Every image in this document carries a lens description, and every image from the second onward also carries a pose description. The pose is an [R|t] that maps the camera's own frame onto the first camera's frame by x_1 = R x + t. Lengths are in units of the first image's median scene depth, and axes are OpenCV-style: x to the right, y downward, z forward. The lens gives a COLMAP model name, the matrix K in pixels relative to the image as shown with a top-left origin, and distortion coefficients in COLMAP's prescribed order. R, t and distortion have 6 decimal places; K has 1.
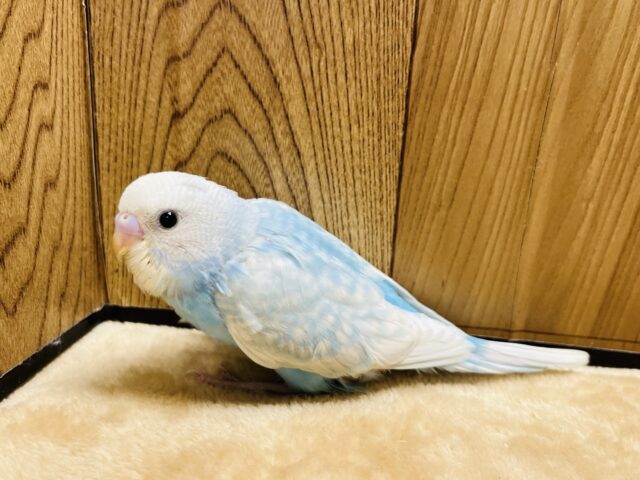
lens RADIAL K [[622.2, 0, 312.9], [0, 622.2, 242.1], [0, 0, 1]] dist [-0.007765, 0.000000]
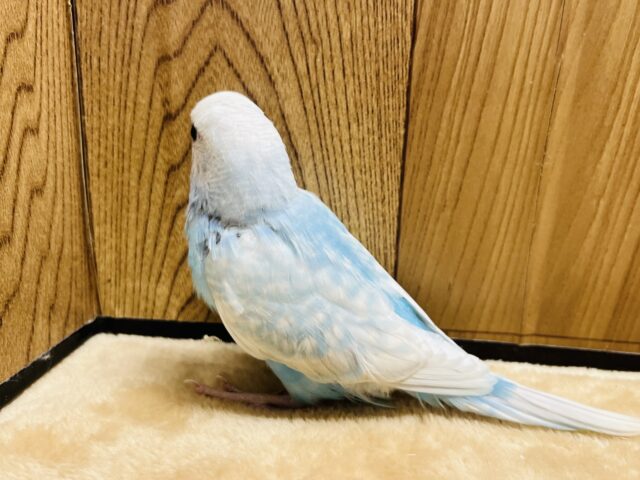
lens RADIAL K [[622.2, 0, 314.0], [0, 622.2, 237.7], [0, 0, 1]] dist [-0.007765, 0.000000]
pose [[0.999800, -0.019978, 0.000287, 0.001751], [0.019980, 0.999609, -0.019573, 0.005539], [0.000104, 0.019574, 0.999808, 0.043582]]
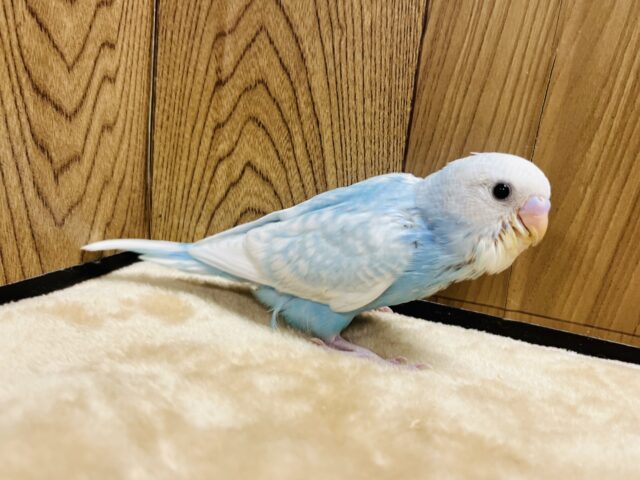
lens RADIAL K [[622.2, 0, 319.3], [0, 622.2, 248.8], [0, 0, 1]] dist [-0.007765, 0.000000]
pose [[0.973971, 0.103605, -0.201611, 0.235469], [-0.120434, 0.990030, -0.073052, 0.170021], [0.192032, 0.095432, 0.976738, -0.080110]]
